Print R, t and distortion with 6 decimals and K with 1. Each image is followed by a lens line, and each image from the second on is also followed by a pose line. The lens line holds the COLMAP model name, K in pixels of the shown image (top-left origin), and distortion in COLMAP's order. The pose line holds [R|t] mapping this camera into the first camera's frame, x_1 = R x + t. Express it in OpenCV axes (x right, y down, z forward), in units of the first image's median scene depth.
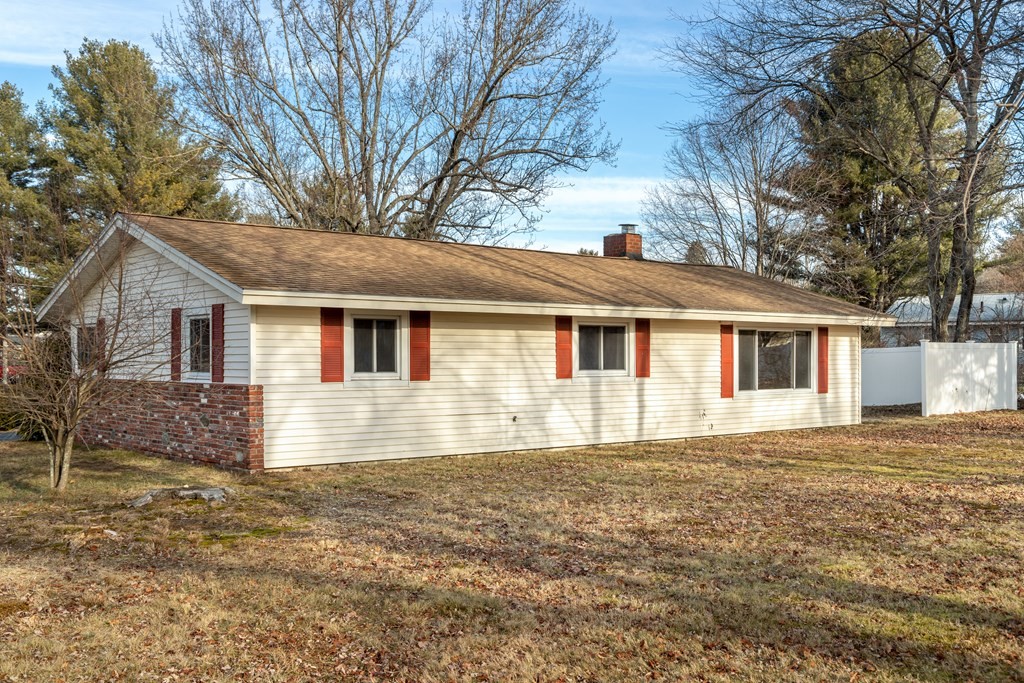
lens RADIAL K [[1042.8, 0, 512.0], [0, 1042.8, 341.5], [0, 0, 1]] dist [-0.000129, 0.000565]
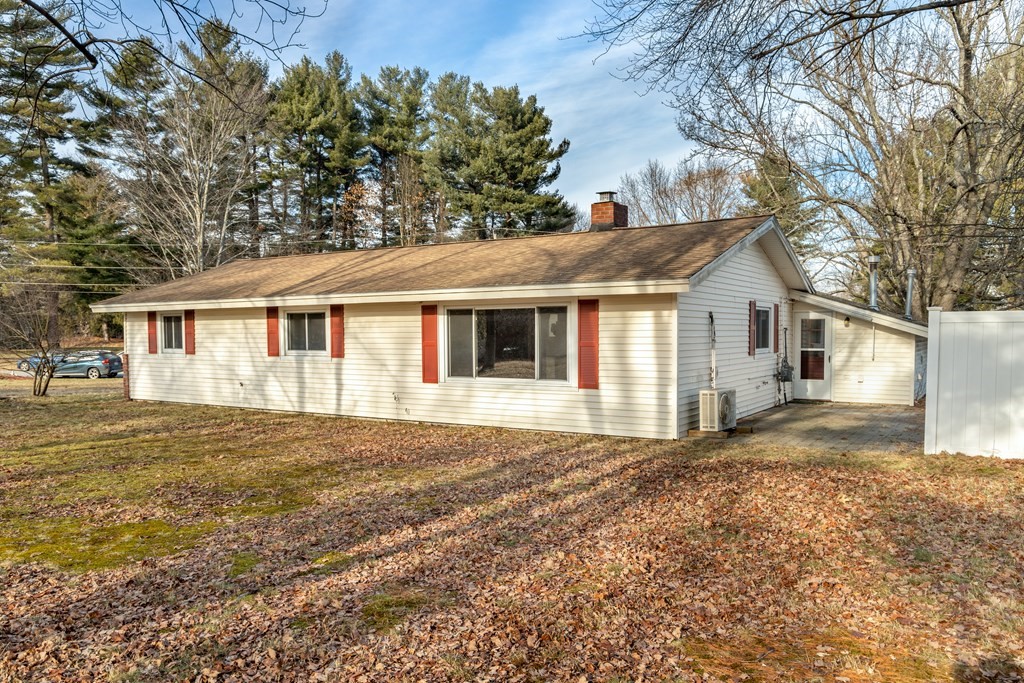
lens RADIAL K [[744.2, 0, 512.2], [0, 744.2, 386.6], [0, 0, 1]] dist [-0.000415, -0.000286]
pose [[0.302697, 0.070958, -0.950442, 1.003212], [0.021517, 0.996462, 0.081247, 0.004709], [0.952844, -0.045044, 0.300100, 1.006739]]
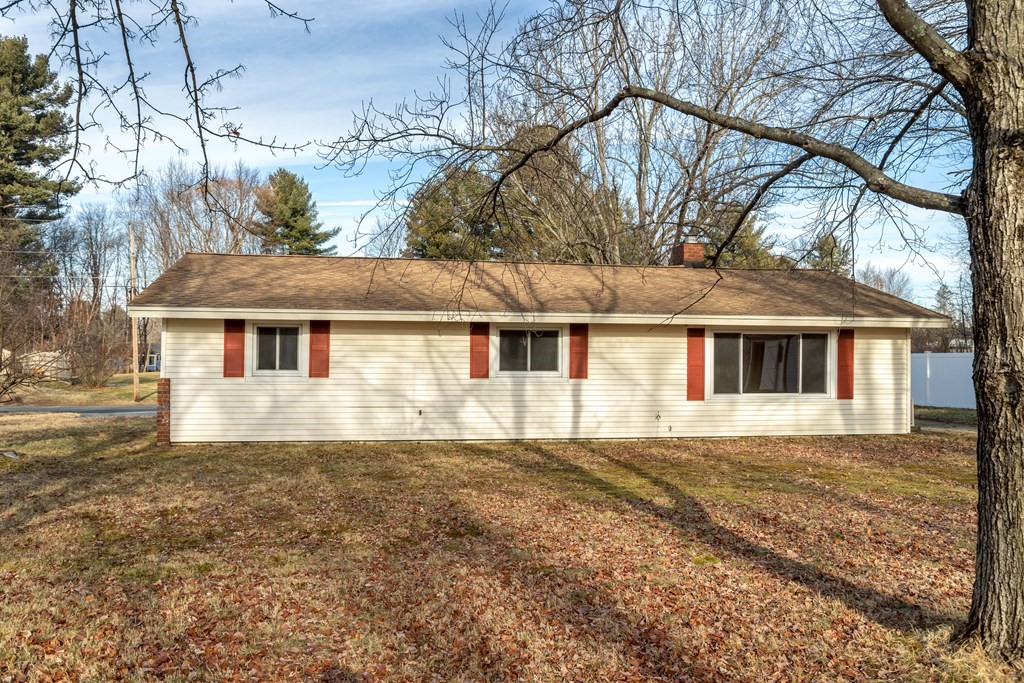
lens RADIAL K [[835.4, 0, 512.0], [0, 835.4, 341.5], [0, 0, 1]] dist [-0.015170, 0.004892]
pose [[0.866658, -0.002744, -0.498896, 0.528394], [0.000910, 0.999992, -0.003918, -0.000238], [0.498902, 0.002941, 0.866653, 0.244379]]
